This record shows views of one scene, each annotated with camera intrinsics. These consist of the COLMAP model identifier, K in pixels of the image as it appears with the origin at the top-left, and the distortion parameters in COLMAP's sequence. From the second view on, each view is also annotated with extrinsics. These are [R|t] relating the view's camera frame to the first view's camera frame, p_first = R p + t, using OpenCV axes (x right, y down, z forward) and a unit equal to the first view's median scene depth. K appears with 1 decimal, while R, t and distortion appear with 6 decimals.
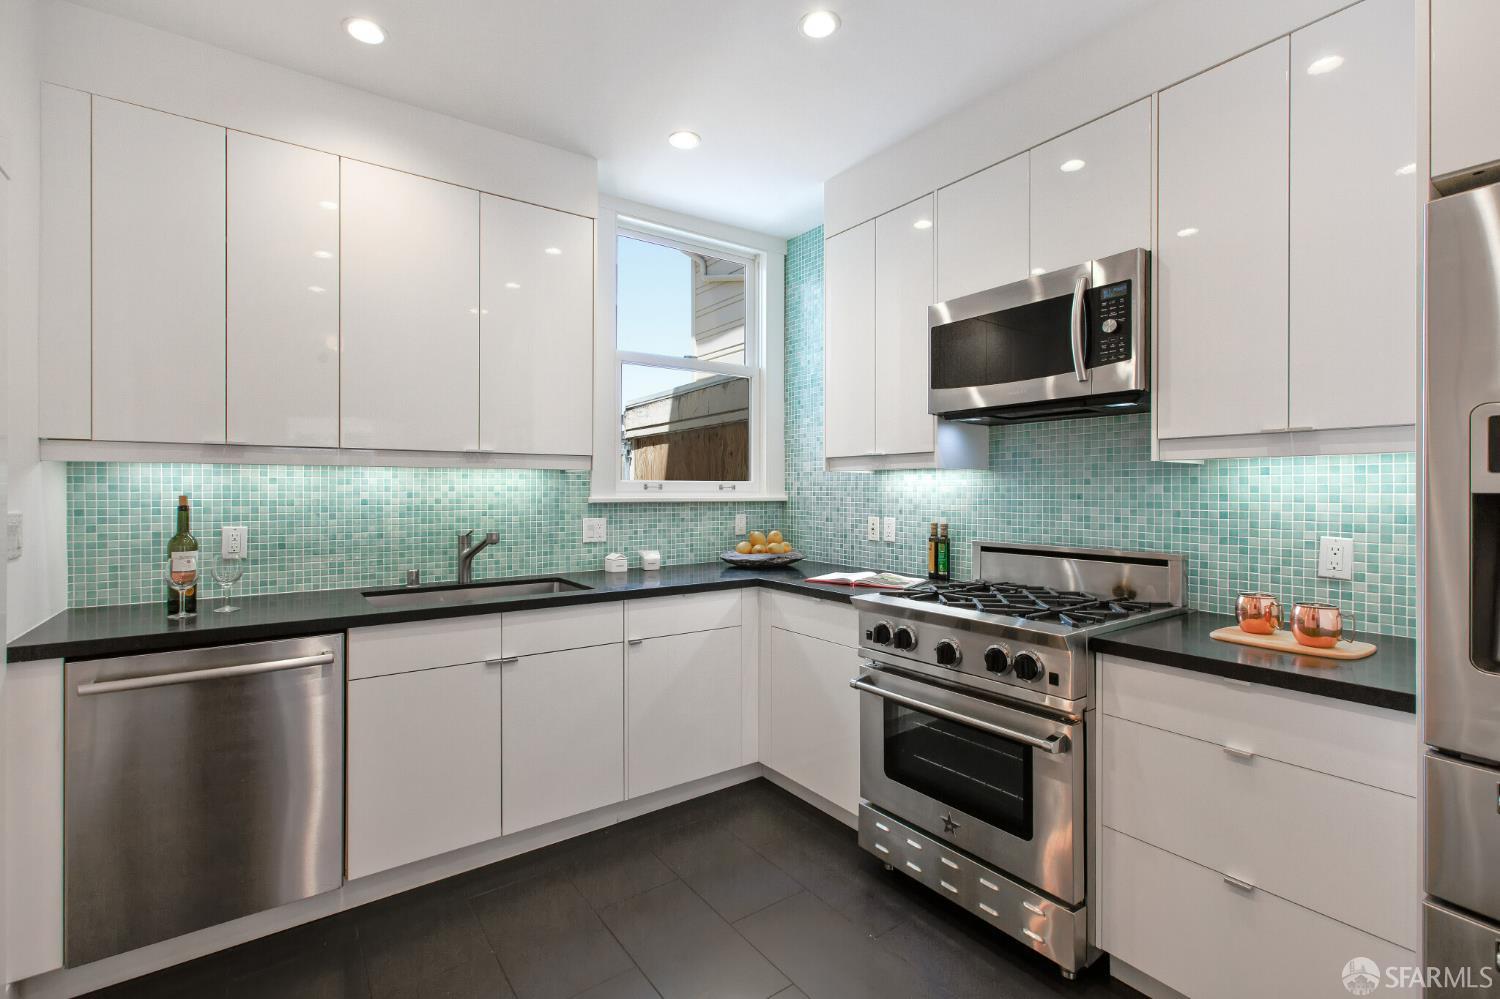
lens RADIAL K [[676.5, 0, 747.8], [0, 676.5, 482.8], [0, 0, 1]] dist [-0.000548, 0.000122]
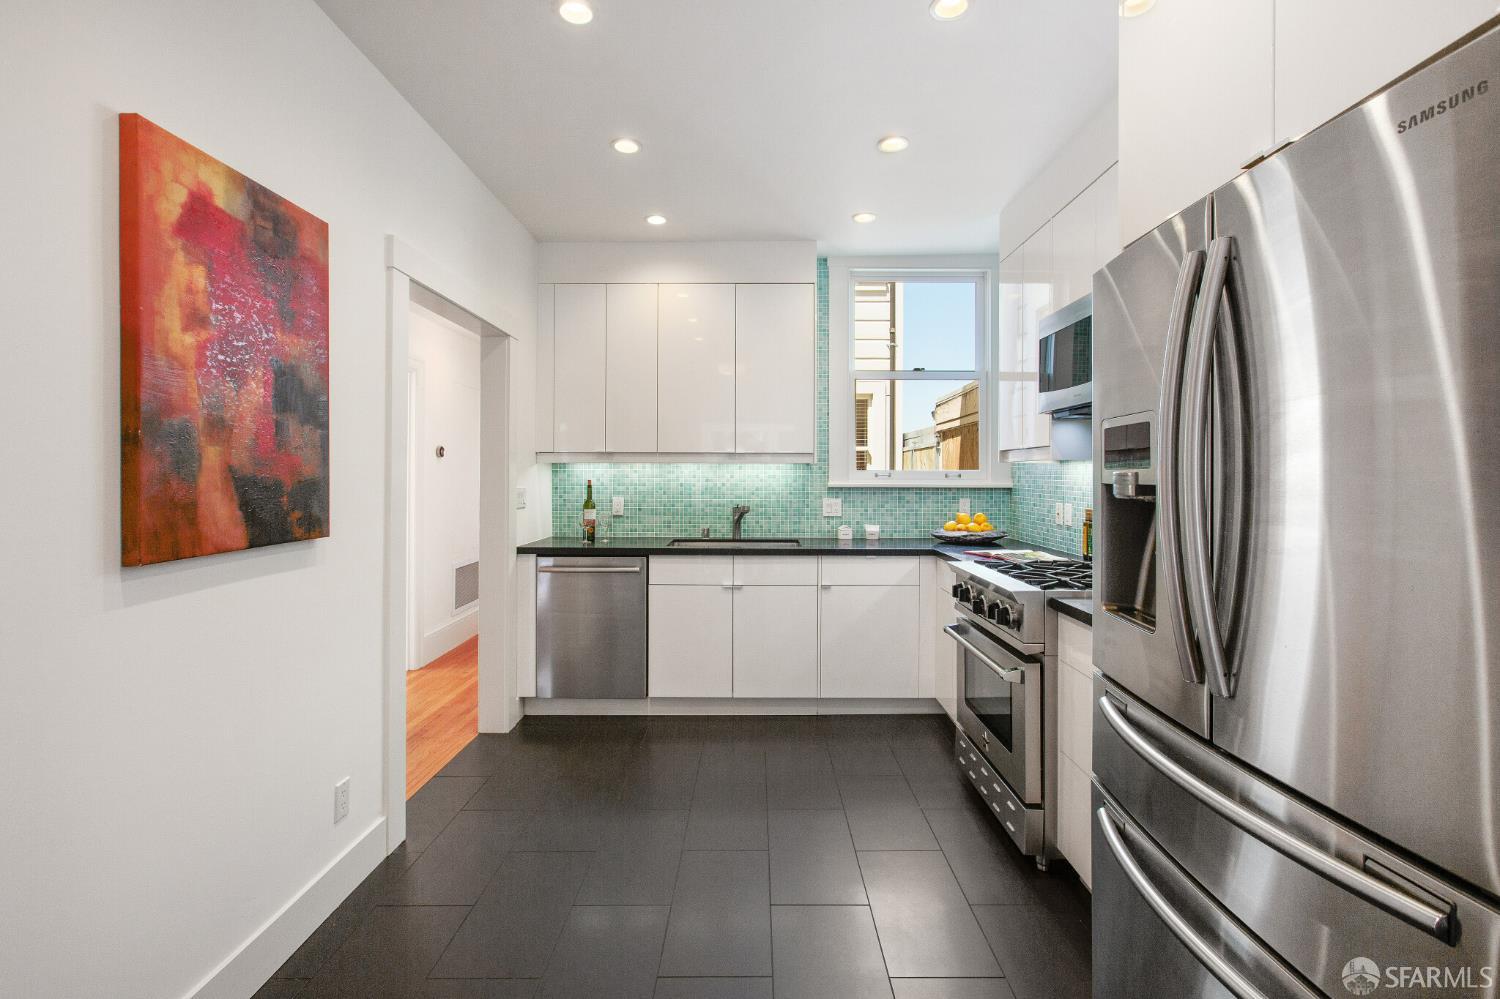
lens RADIAL K [[681.9, 0, 752.2], [0, 681.9, 458.9], [0, 0, 1]] dist [-0.025437, -0.000313]
pose [[0.808304, -0.013116, -0.588620, 0.496331], [0.003776, 0.999847, -0.017093, -0.004292], [0.588754, 0.011593, 0.808229, -0.210443]]
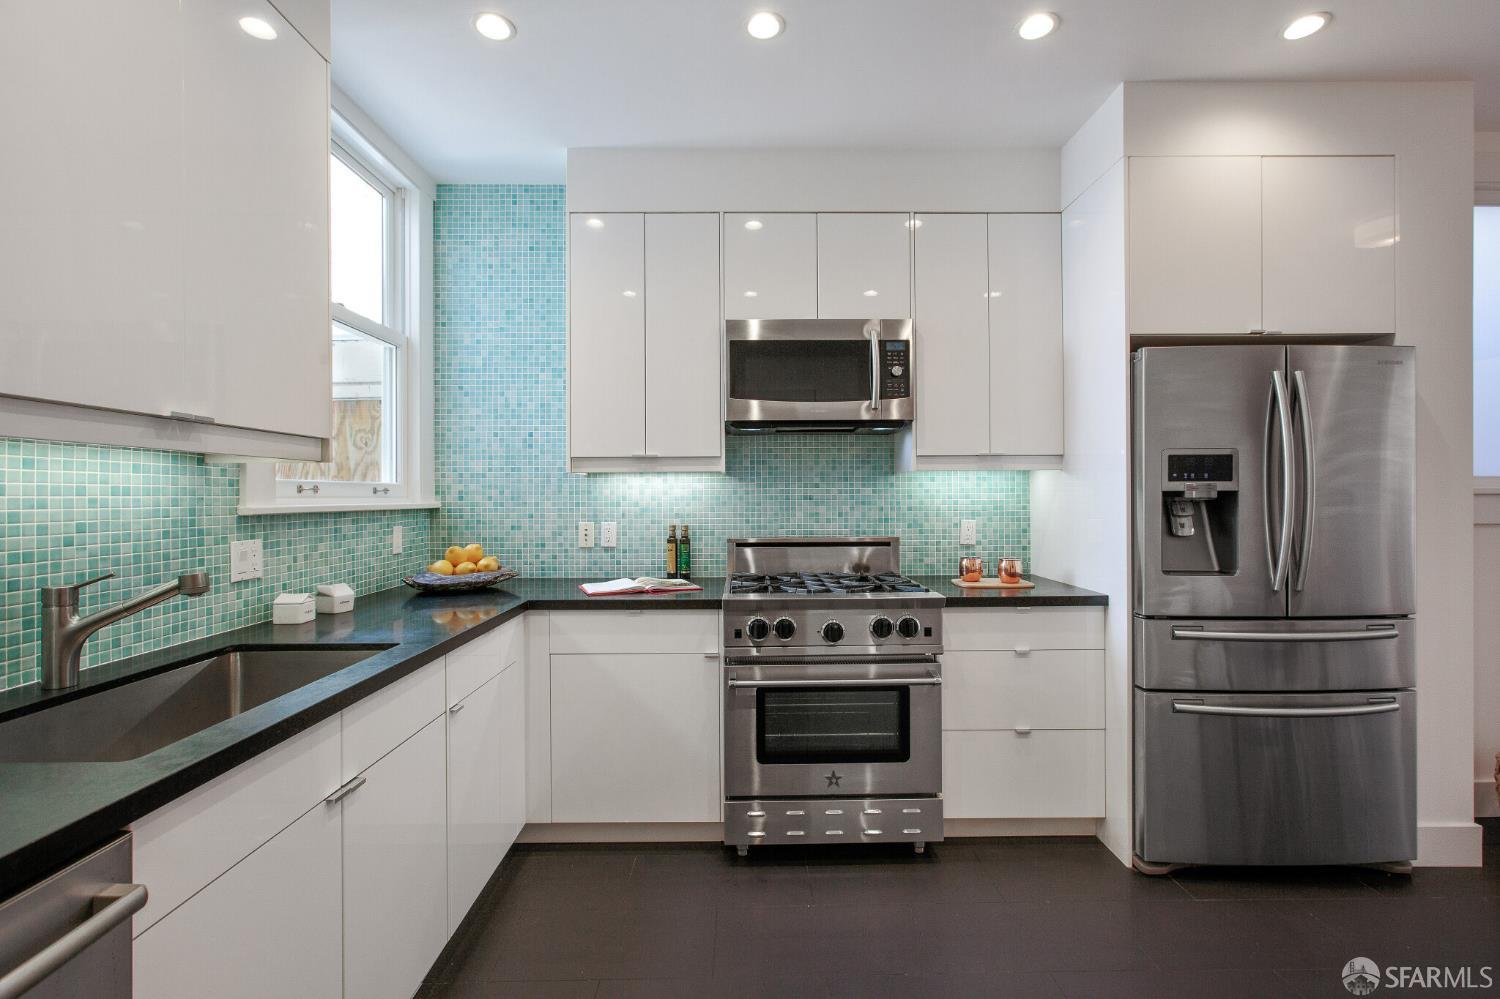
lens RADIAL K [[668.9, 0, 743.8], [0, 668.9, 494.6], [0, 0, 1]] dist [-0.000712, 0.000122]
pose [[0.579420, -0.002407, 0.815026, -0.512157], [-0.003187, 0.999981, 0.005219, 0.007562], [-0.815023, -0.005622, 0.579402, 0.324751]]
